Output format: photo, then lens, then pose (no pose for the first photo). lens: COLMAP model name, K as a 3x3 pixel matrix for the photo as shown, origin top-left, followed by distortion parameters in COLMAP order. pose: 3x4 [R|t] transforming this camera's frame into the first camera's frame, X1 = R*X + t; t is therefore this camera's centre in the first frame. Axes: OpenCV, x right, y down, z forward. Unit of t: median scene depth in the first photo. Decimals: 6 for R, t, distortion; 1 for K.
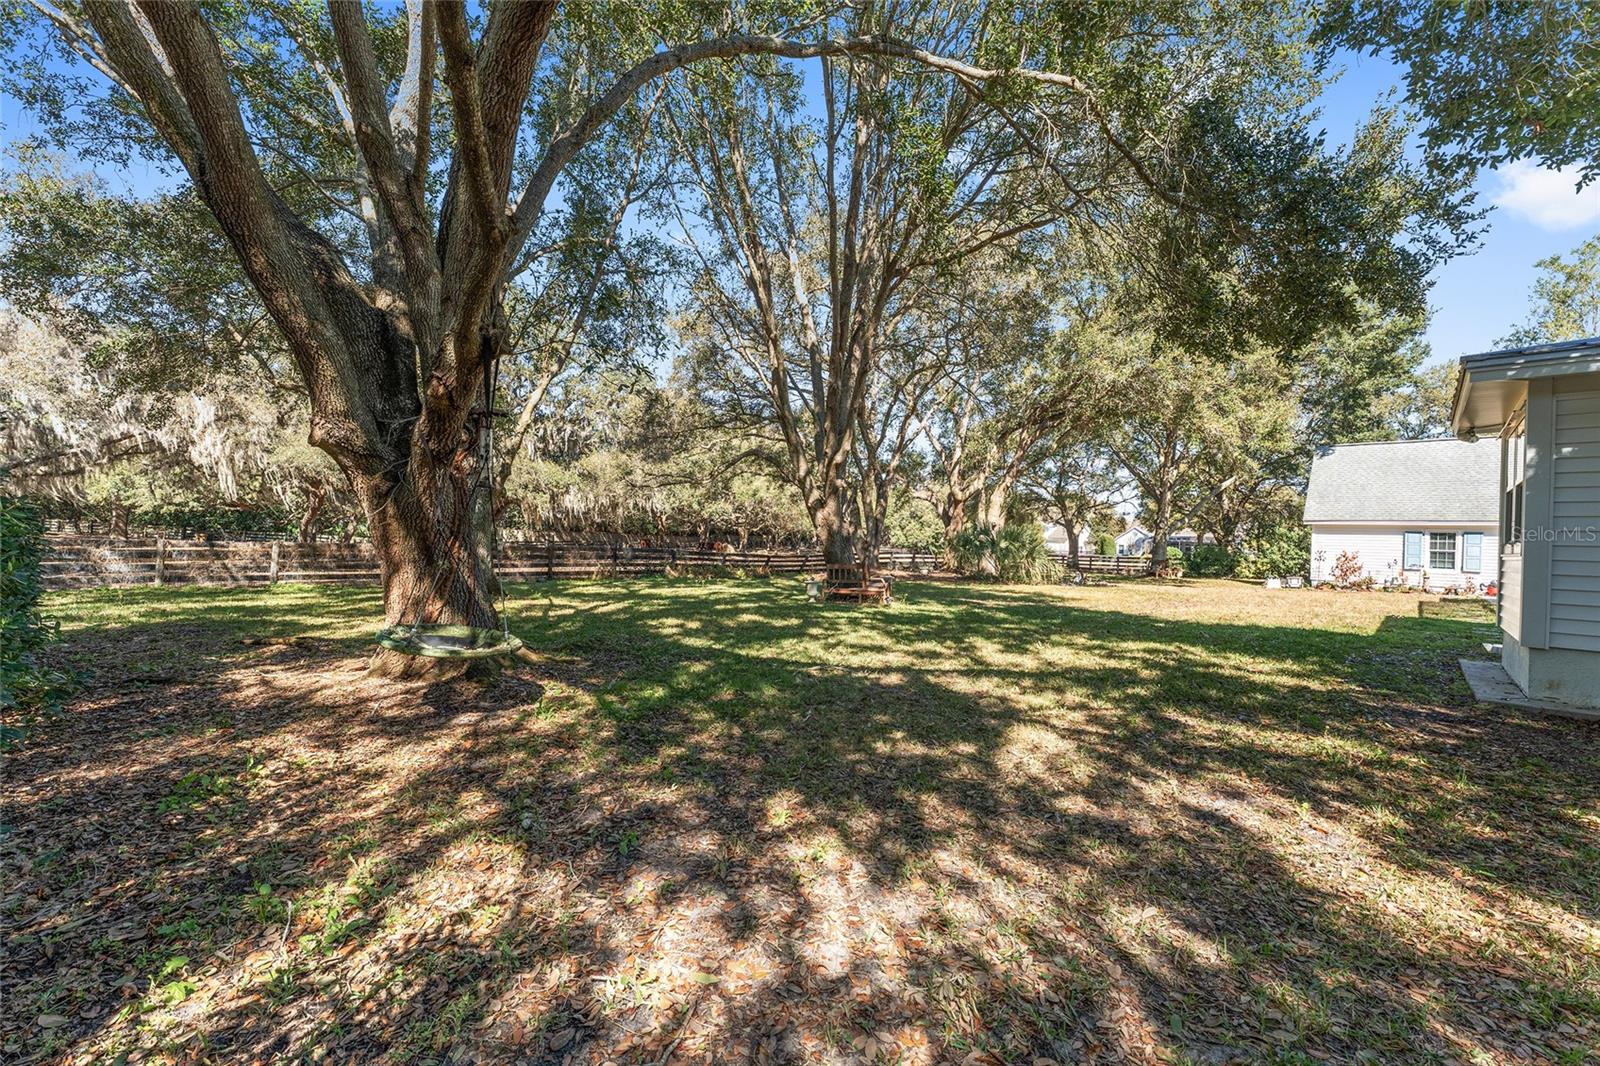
lens RADIAL K [[631.0, 0, 800.0], [0, 631.0, 533.0], [0, 0, 1]] dist [0.000503, 0.000059]
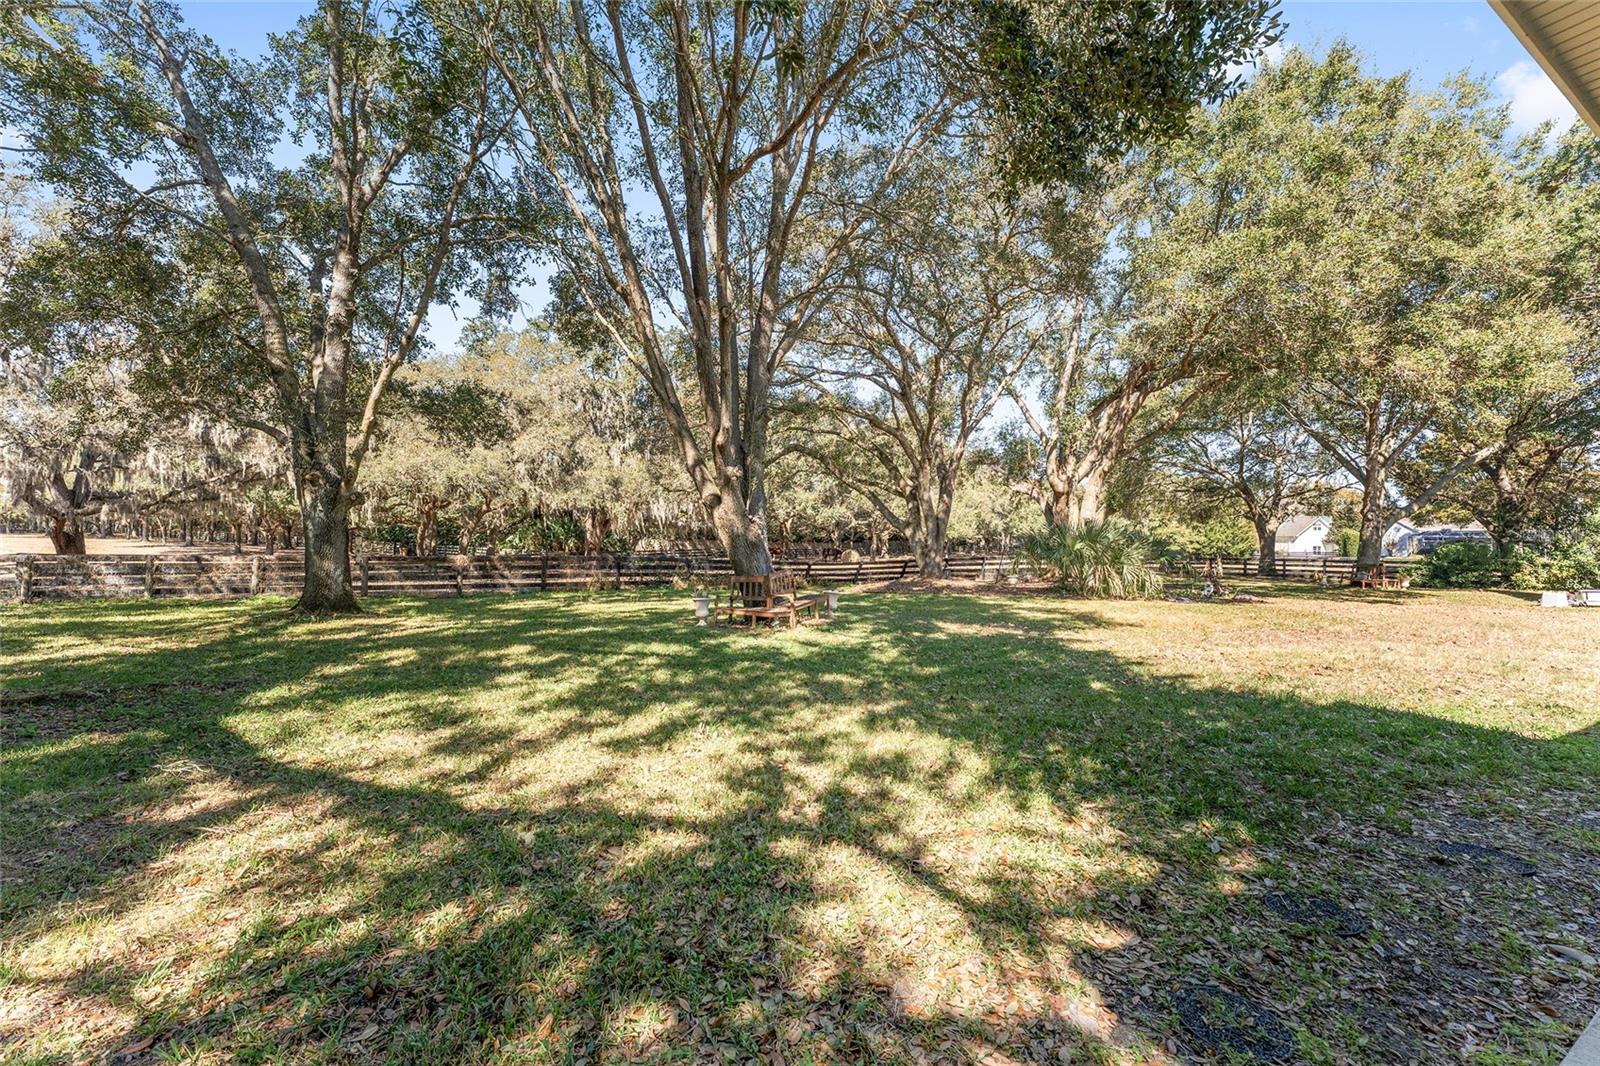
lens RADIAL K [[631.0, 0, 800.0], [0, 631.0, 533.0], [0, 0, 1]] dist [0.000503, 0.000059]
pose [[0.958423, -0.021763, -0.284522, 0.247951], [0.019345, 0.999749, -0.011308, 0.004242], [0.284696, 0.005334, 0.958603, 0.195512]]
